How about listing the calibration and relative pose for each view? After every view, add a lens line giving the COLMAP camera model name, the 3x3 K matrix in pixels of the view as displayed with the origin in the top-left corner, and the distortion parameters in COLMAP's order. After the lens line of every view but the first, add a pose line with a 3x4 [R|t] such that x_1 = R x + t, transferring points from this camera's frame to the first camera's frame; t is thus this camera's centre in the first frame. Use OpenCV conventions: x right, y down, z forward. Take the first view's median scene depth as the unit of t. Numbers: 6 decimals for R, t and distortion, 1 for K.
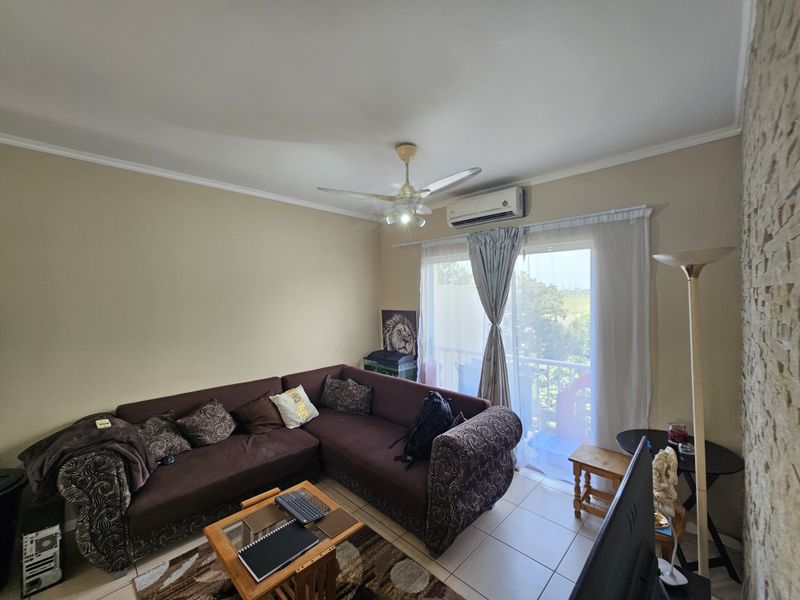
lens RADIAL K [[326.2, 0, 409.5], [0, 326.2, 296.6], [0, 0, 1]] dist [0.001033, -0.001494]
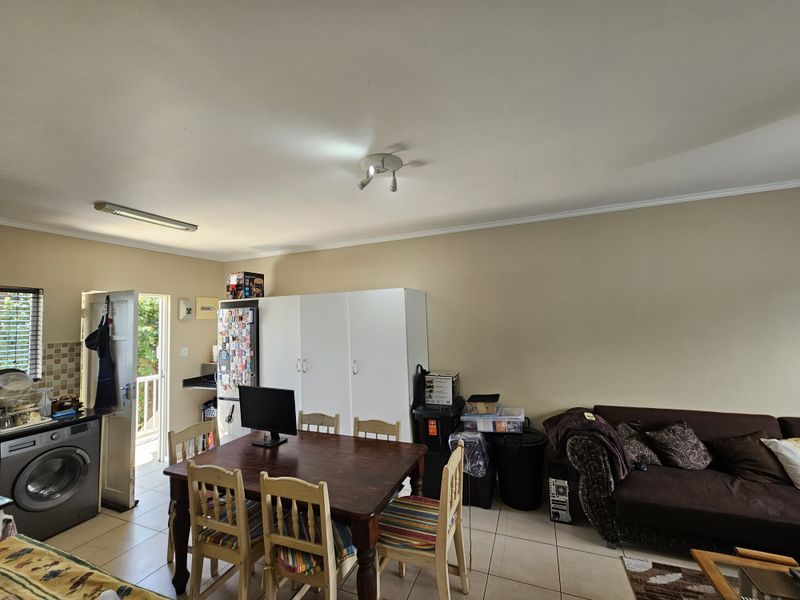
lens RADIAL K [[326.2, 0, 402.5], [0, 326.2, 299.7], [0, 0, 1]] dist [0.001033, -0.001494]
pose [[0.363327, -0.065521, -0.929355, 0.017734], [0.030604, 0.997825, -0.058383, -0.014364], [0.931159, -0.007229, 0.364542, -0.124502]]
